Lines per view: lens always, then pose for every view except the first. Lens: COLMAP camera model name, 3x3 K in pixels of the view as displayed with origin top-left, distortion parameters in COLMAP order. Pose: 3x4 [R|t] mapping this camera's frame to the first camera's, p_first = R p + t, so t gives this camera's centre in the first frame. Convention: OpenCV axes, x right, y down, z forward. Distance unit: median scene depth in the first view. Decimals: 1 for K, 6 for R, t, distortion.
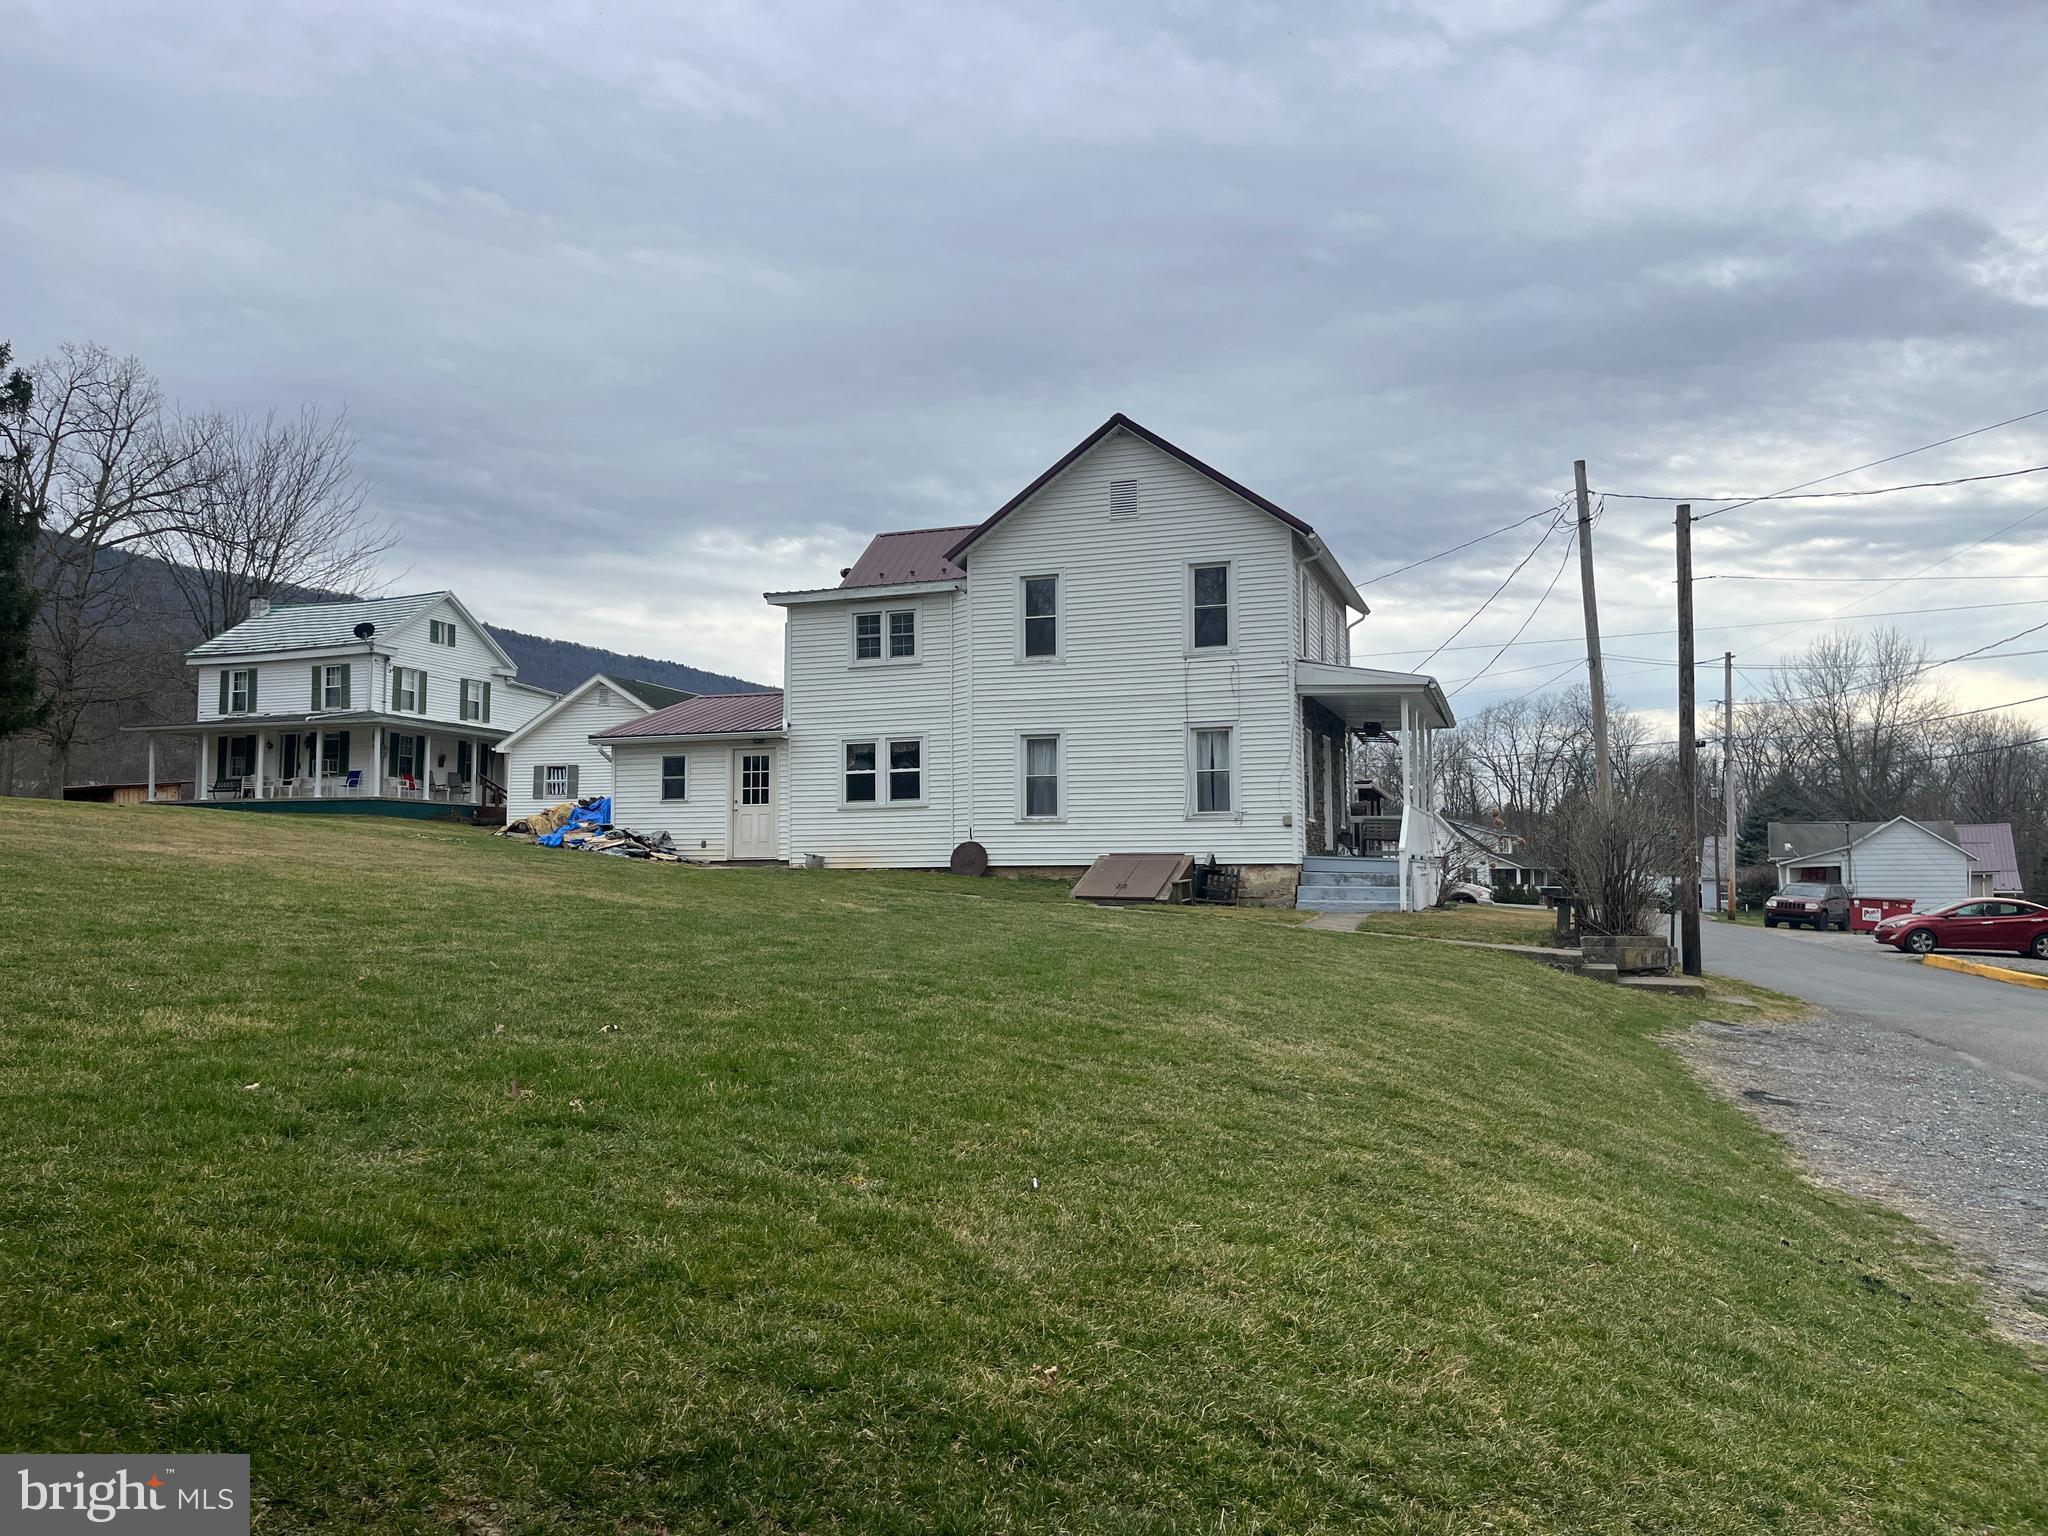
lens RADIAL K [[1561.4, 0, 1020.2], [0, 1561.4, 771.5], [0, 0, 1]] dist [0.020271, -0.011040]
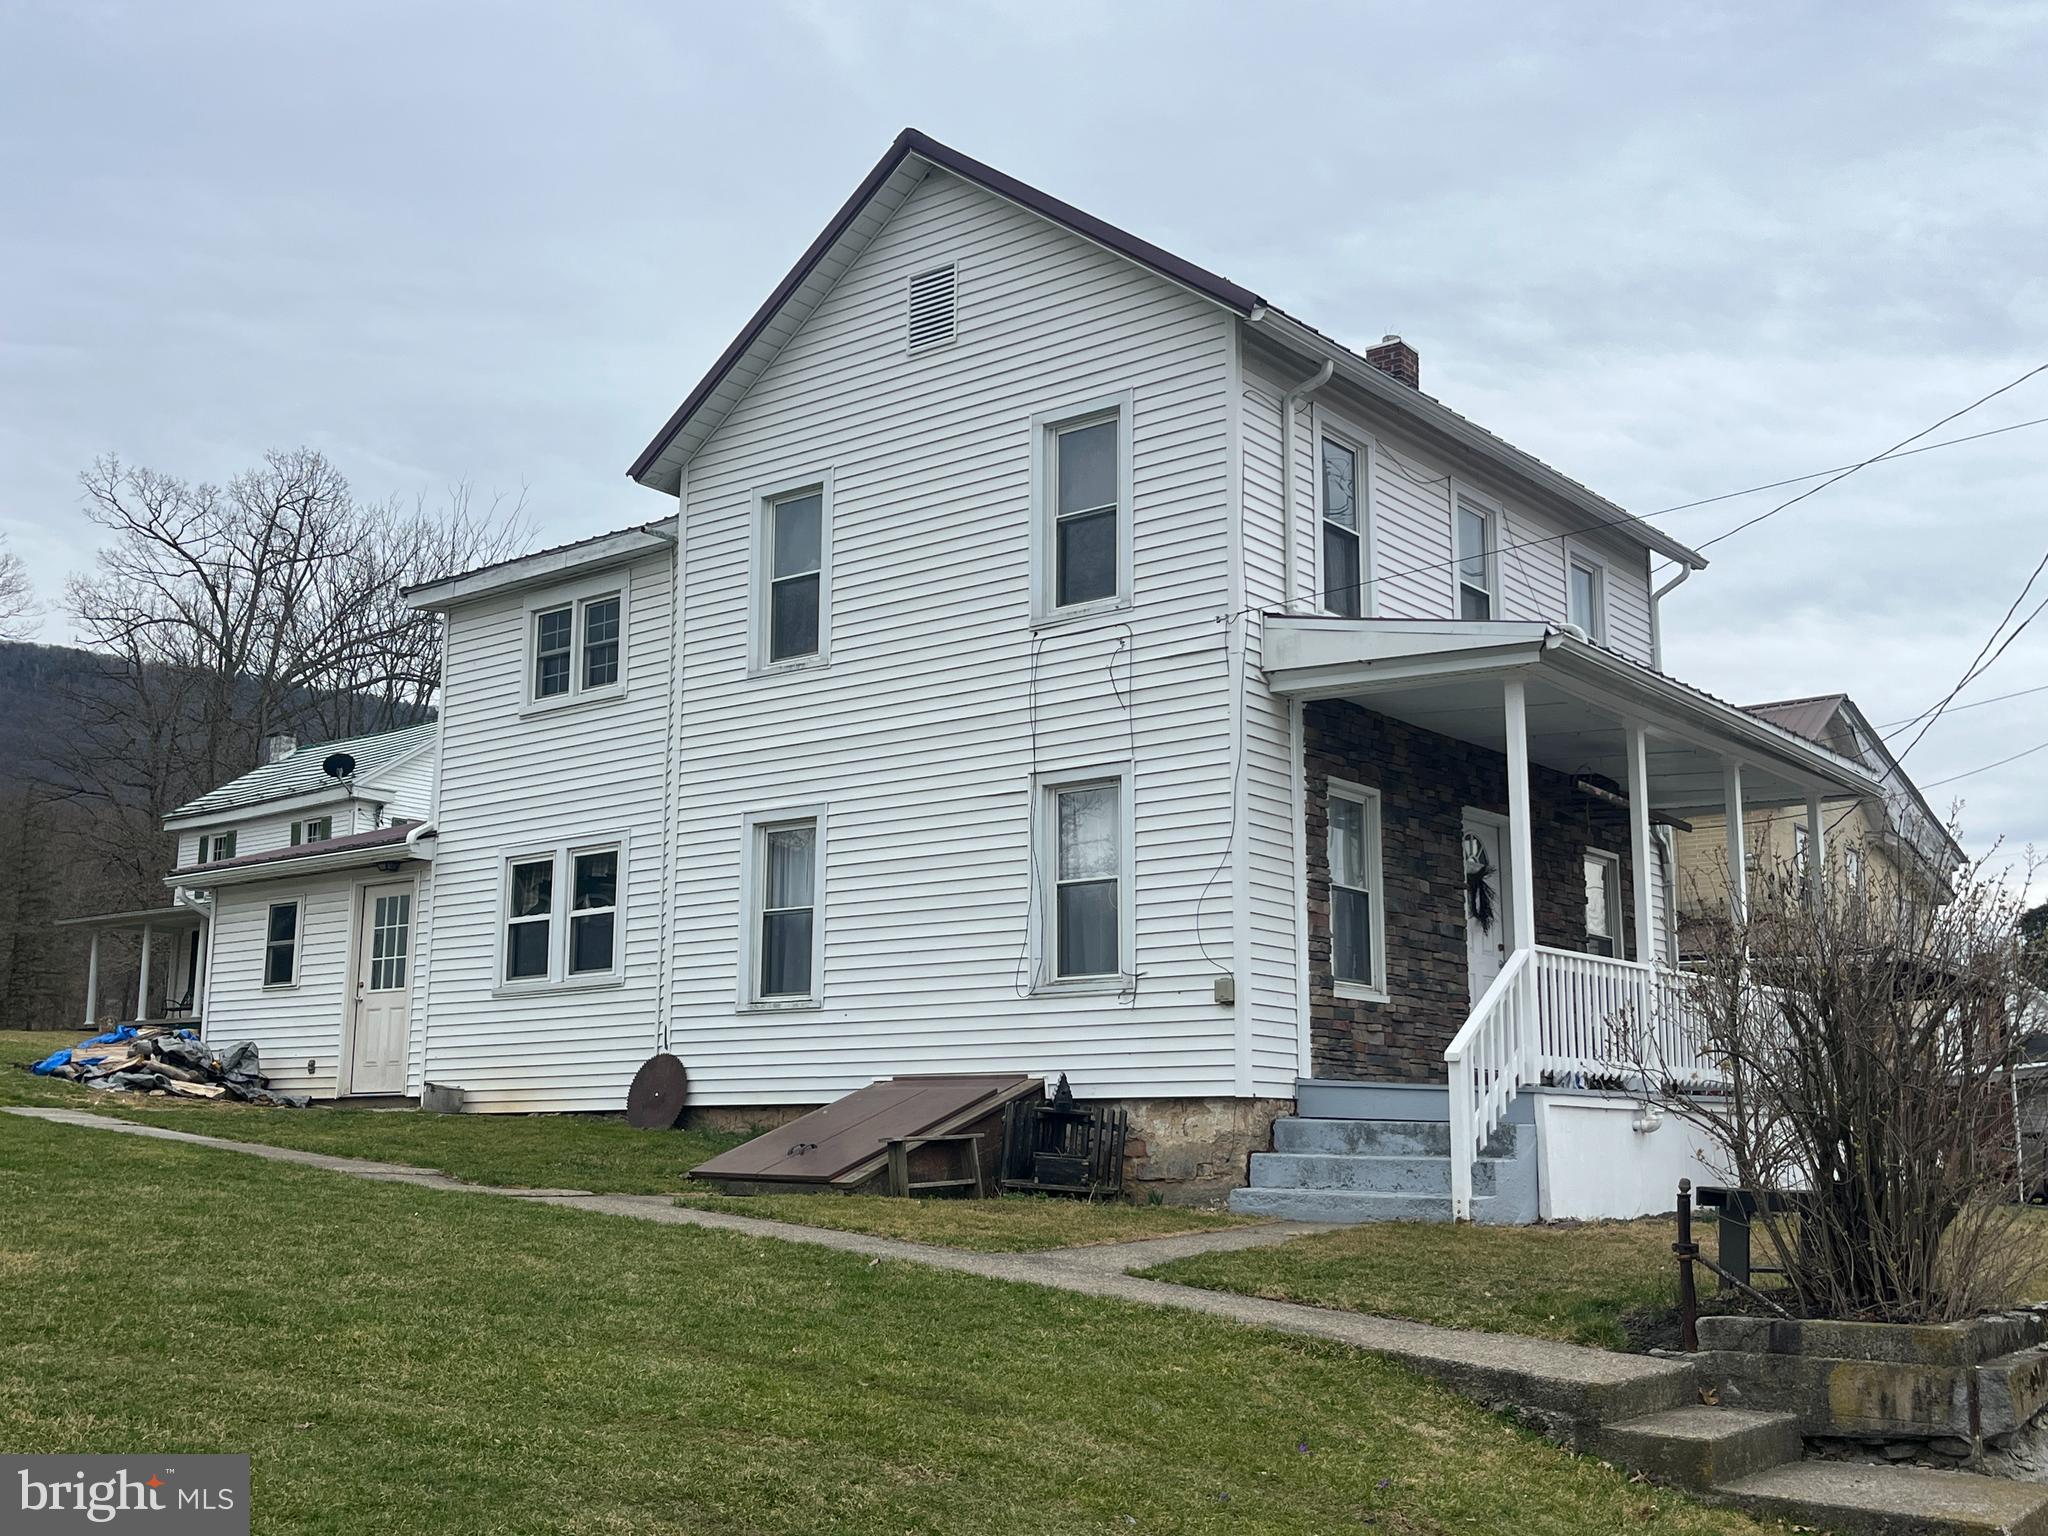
lens RADIAL K [[2138.8, 0, 1035.8], [0, 2138.8, 761.6], [0, 0, 1]] dist [0.025491, 0.000000]
pose [[0.947107, -0.049821, -0.317026, 0.276967], [0.013996, 0.993348, -0.114294, 0.031564], [0.320612, 0.103811, 0.941505, 0.401386]]
